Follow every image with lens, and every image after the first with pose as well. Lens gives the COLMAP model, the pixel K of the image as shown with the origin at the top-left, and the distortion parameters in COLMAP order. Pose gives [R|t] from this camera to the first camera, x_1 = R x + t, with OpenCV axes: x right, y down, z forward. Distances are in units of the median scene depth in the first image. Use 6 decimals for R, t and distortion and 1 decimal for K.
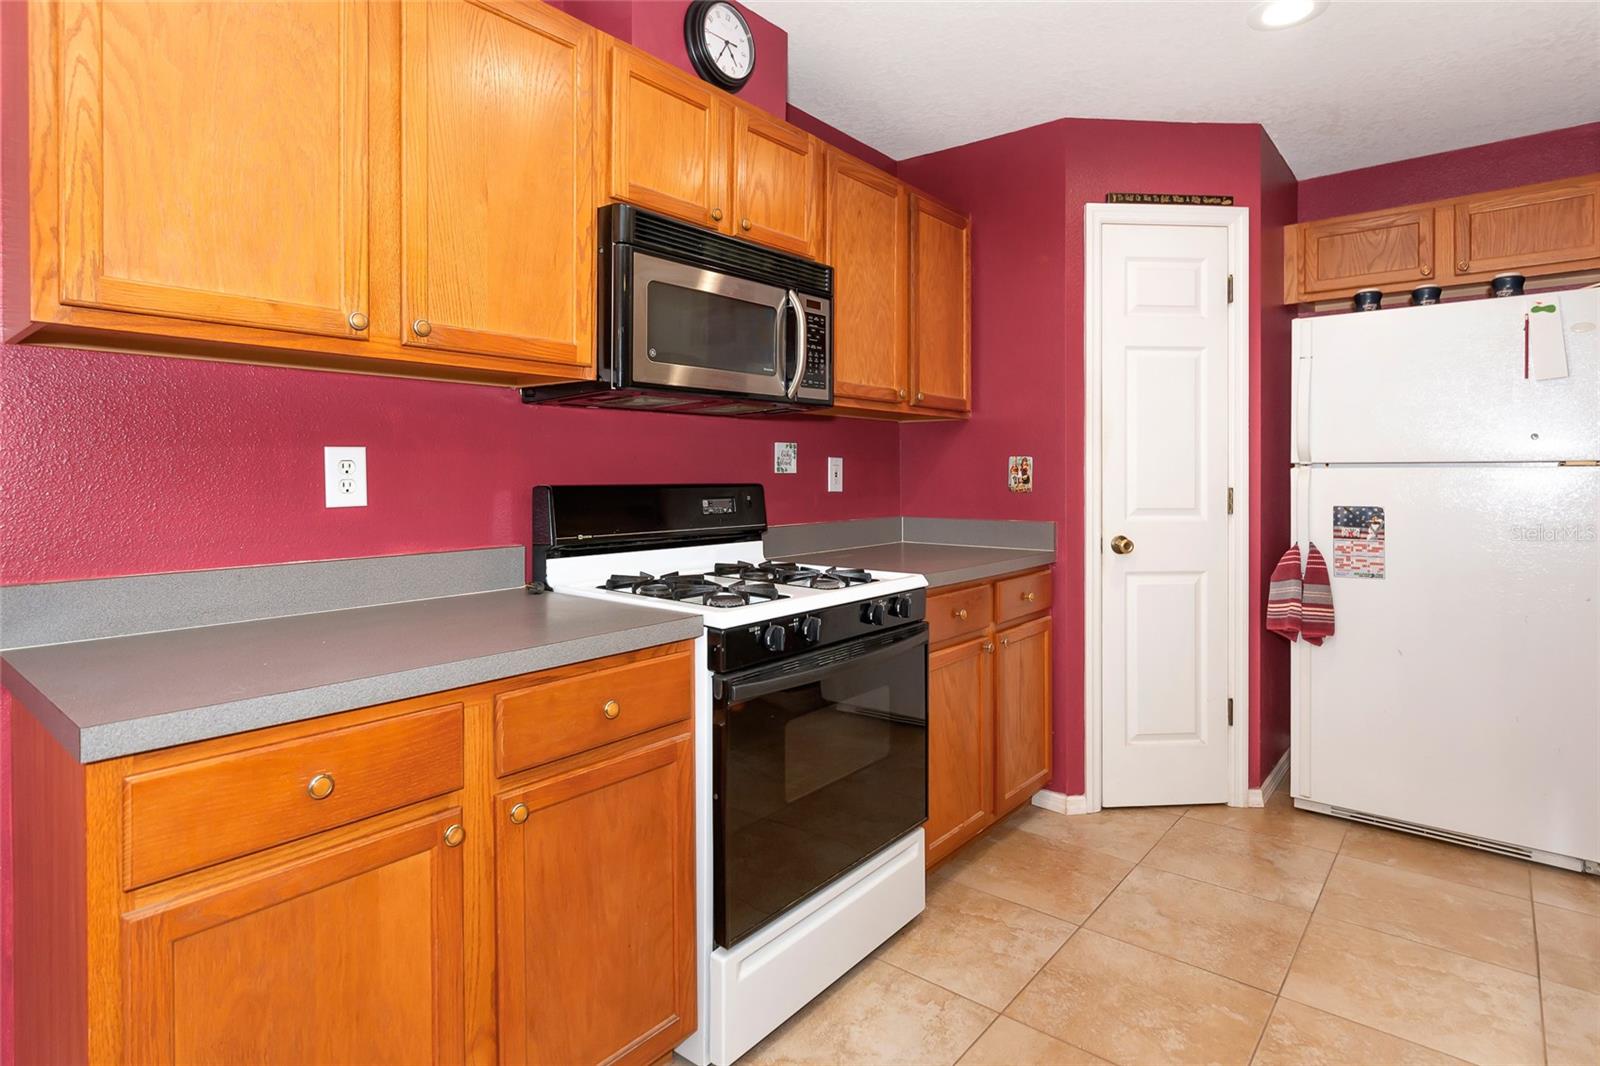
lens RADIAL K [[836.8, 0, 799.9], [0, 836.8, 478.1], [0, 0, 1]] dist [0.006567, -0.000204]
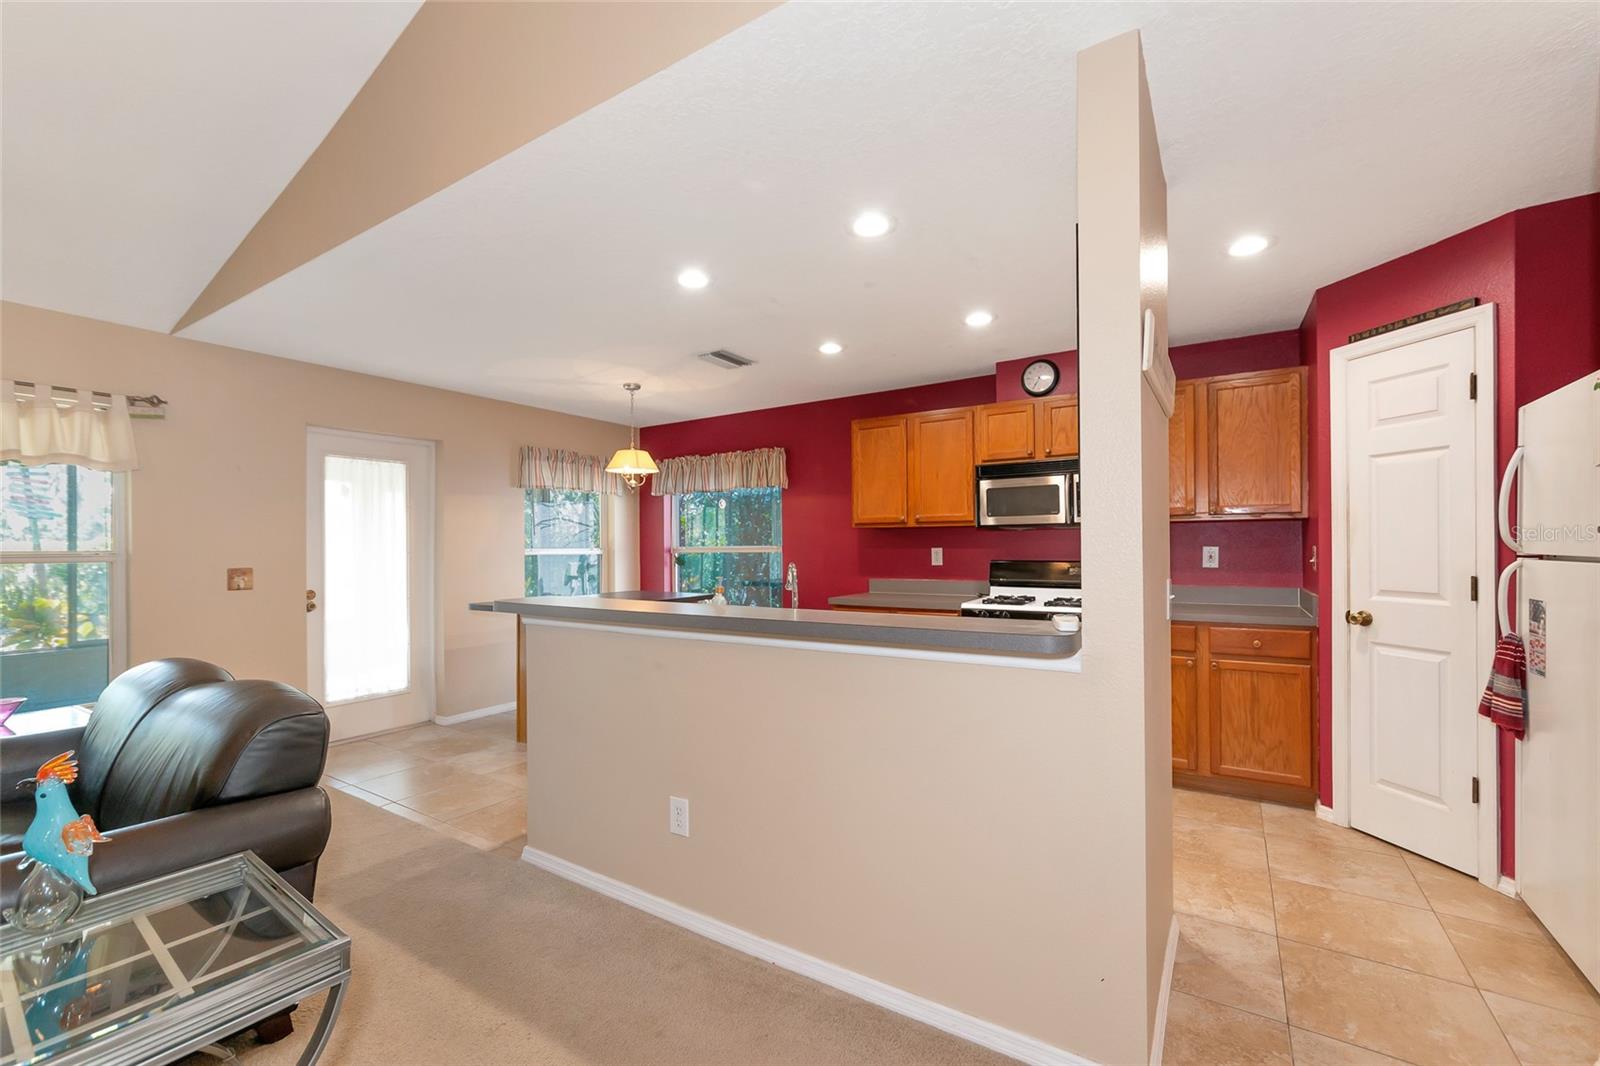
lens RADIAL K [[657.0, 0, 805.7], [0, 657.0, 542.9], [0, 0, 1]] dist [-0.004884, -0.000669]
pose [[0.120425, -0.002788, -0.992719, 1.242694], [0.004670, 0.999987, -0.002242, -0.032889], [0.992711, -0.004366, 0.120436, 0.075994]]
